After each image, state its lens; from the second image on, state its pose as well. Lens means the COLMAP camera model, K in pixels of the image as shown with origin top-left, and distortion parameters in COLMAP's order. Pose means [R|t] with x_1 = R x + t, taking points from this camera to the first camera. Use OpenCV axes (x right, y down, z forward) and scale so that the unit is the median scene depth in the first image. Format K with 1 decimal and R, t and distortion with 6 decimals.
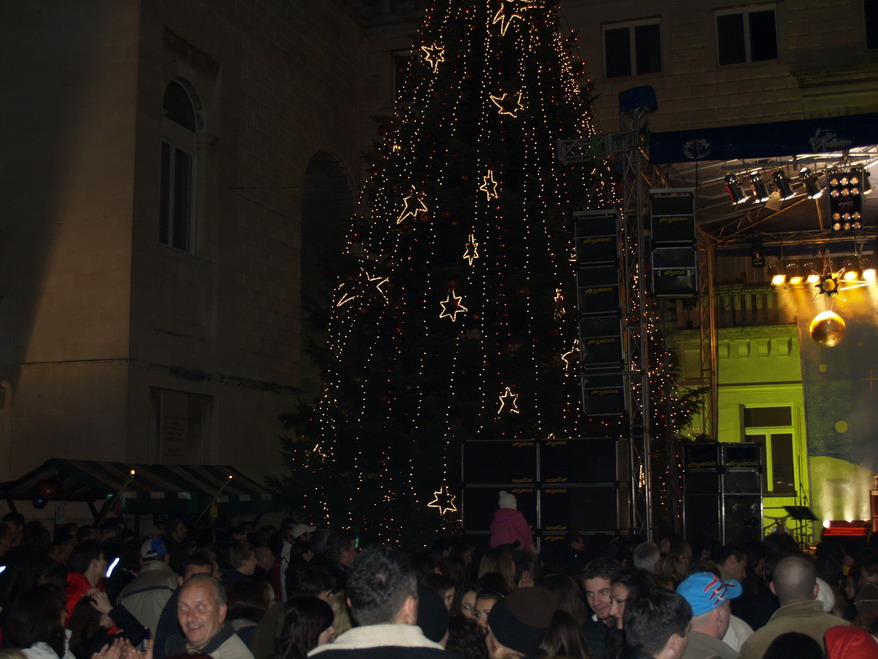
lens RADIAL K [[1220.8, 0, 422.2], [0, 1220.8, 315.3], [0, 0, 1]] dist [-0.108362, 0.038680]
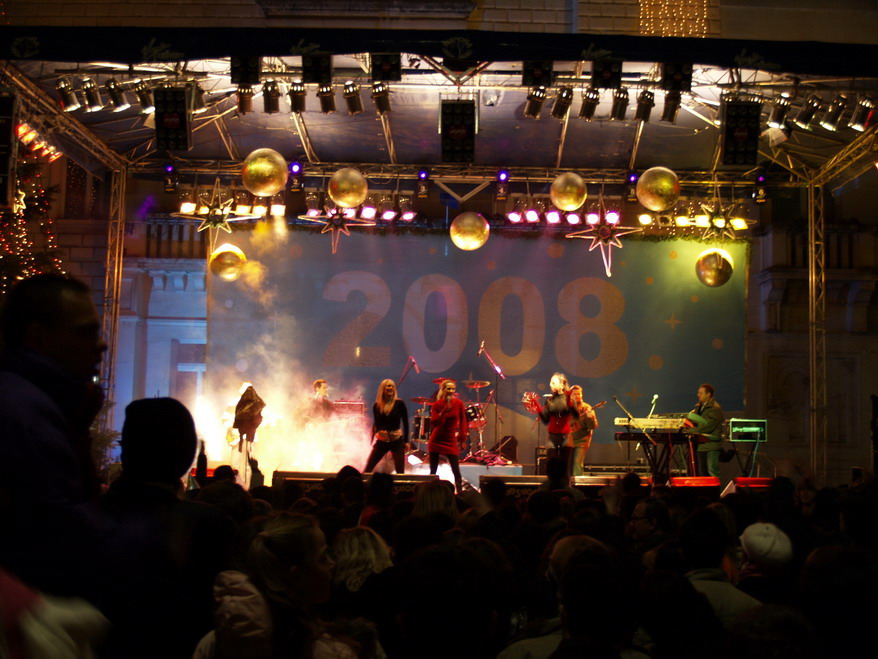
lens RADIAL K [[1220.8, 0, 422.2], [0, 1220.8, 315.3], [0, 0, 1]] dist [-0.108362, 0.038680]
pose [[0.947878, 0.061997, 0.312543, 0.214824], [-0.076532, 0.996472, 0.034443, 0.009320], [-0.309305, -0.056567, 0.949279, 0.032869]]
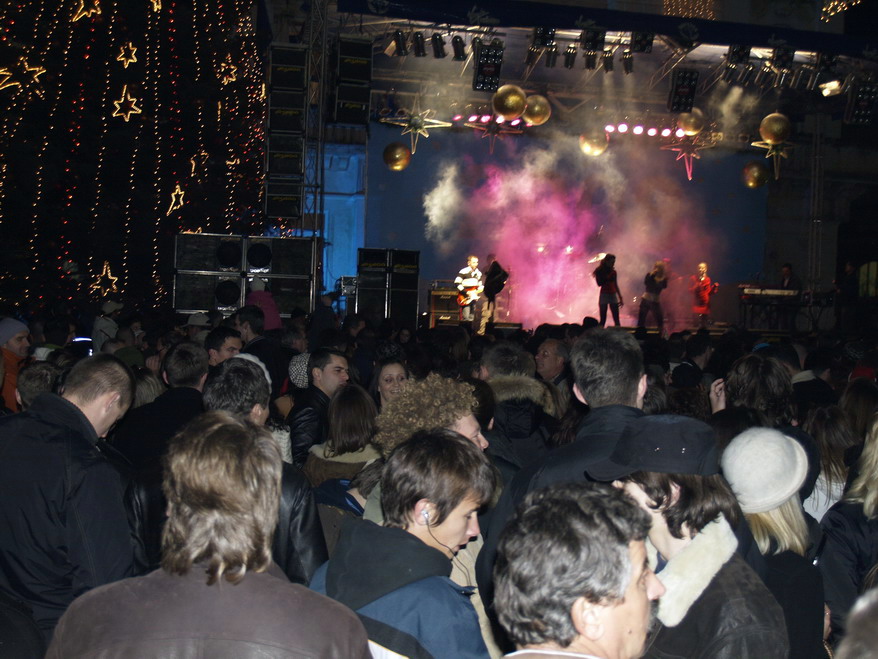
lens RADIAL K [[1234.2, 0, 438.0], [0, 1234.2, 343.2], [0, 0, 1]] dist [-0.080256, -0.067991]
pose [[0.851146, 0.016791, 0.524661, -0.319343], [-0.119404, 0.979481, 0.162358, -0.011431], [-0.511169, -0.200837, 0.835686, -0.103392]]
